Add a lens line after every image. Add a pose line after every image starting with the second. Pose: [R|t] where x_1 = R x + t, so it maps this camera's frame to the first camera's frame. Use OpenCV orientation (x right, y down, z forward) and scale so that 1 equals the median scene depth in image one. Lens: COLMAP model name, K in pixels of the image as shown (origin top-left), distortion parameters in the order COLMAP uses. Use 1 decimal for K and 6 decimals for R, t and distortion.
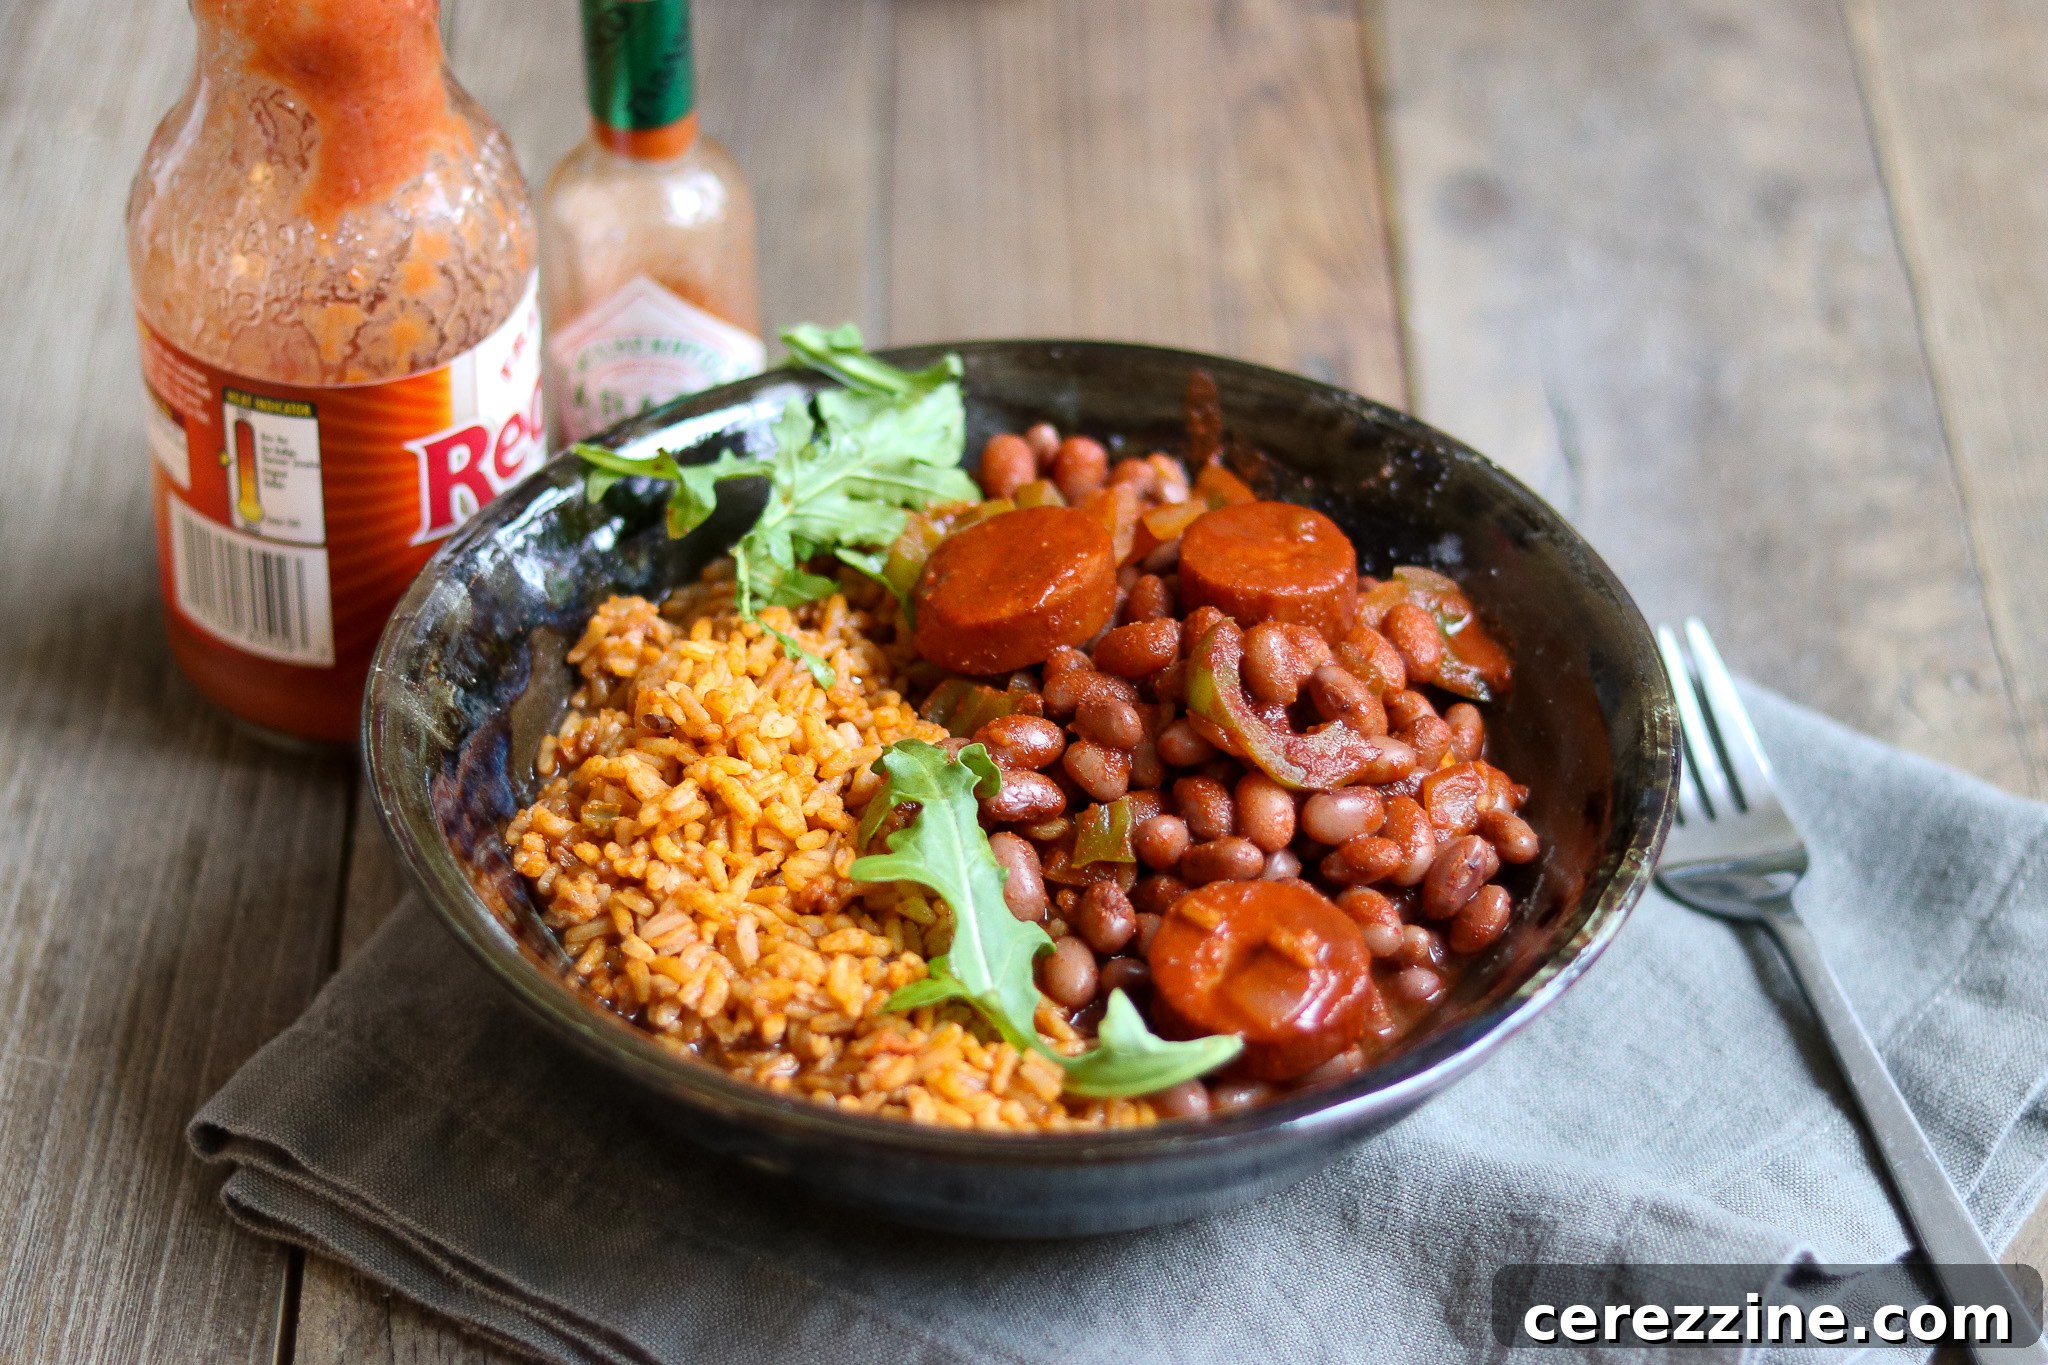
lens RADIAL K [[5425.5, 0, 1007.4], [0, 5425.5, 682.6], [0, 0, 1]] dist [0.012071, 0.000000]
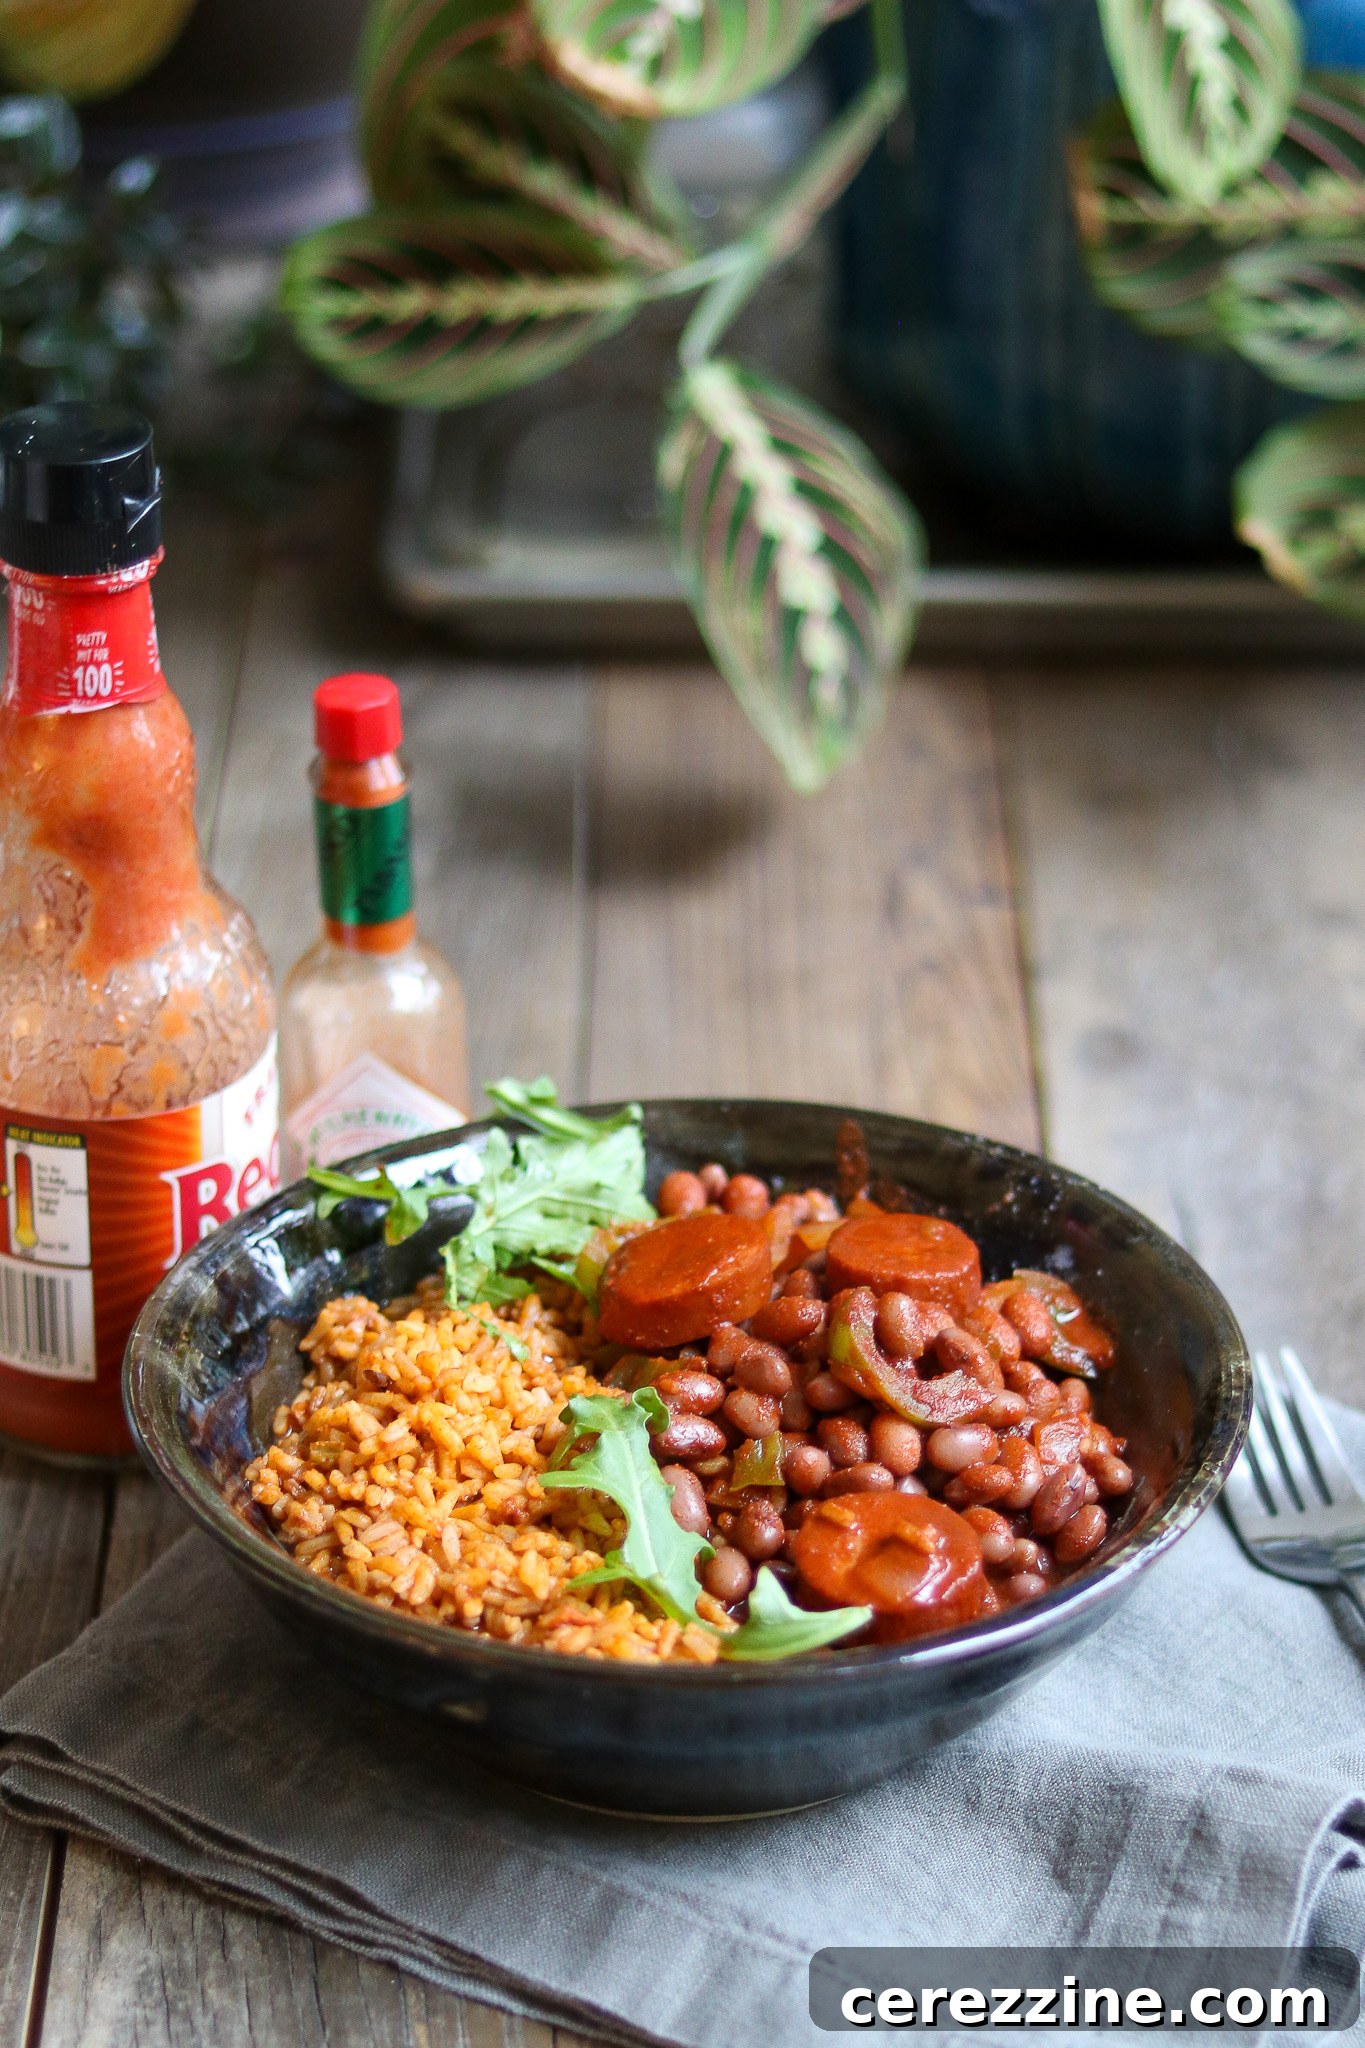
lens RADIAL K [[5425.5, 0, 694.7], [0, 5425.5, 1024.2], [0, 0, 1]] dist [0.012071, 0.000000]
pose [[0.999955, -0.003744, -0.008765, 0.013977], [0.002431, 0.989402, -0.145182, 0.097844], [0.009216, 0.145154, 0.989366, -0.158462]]
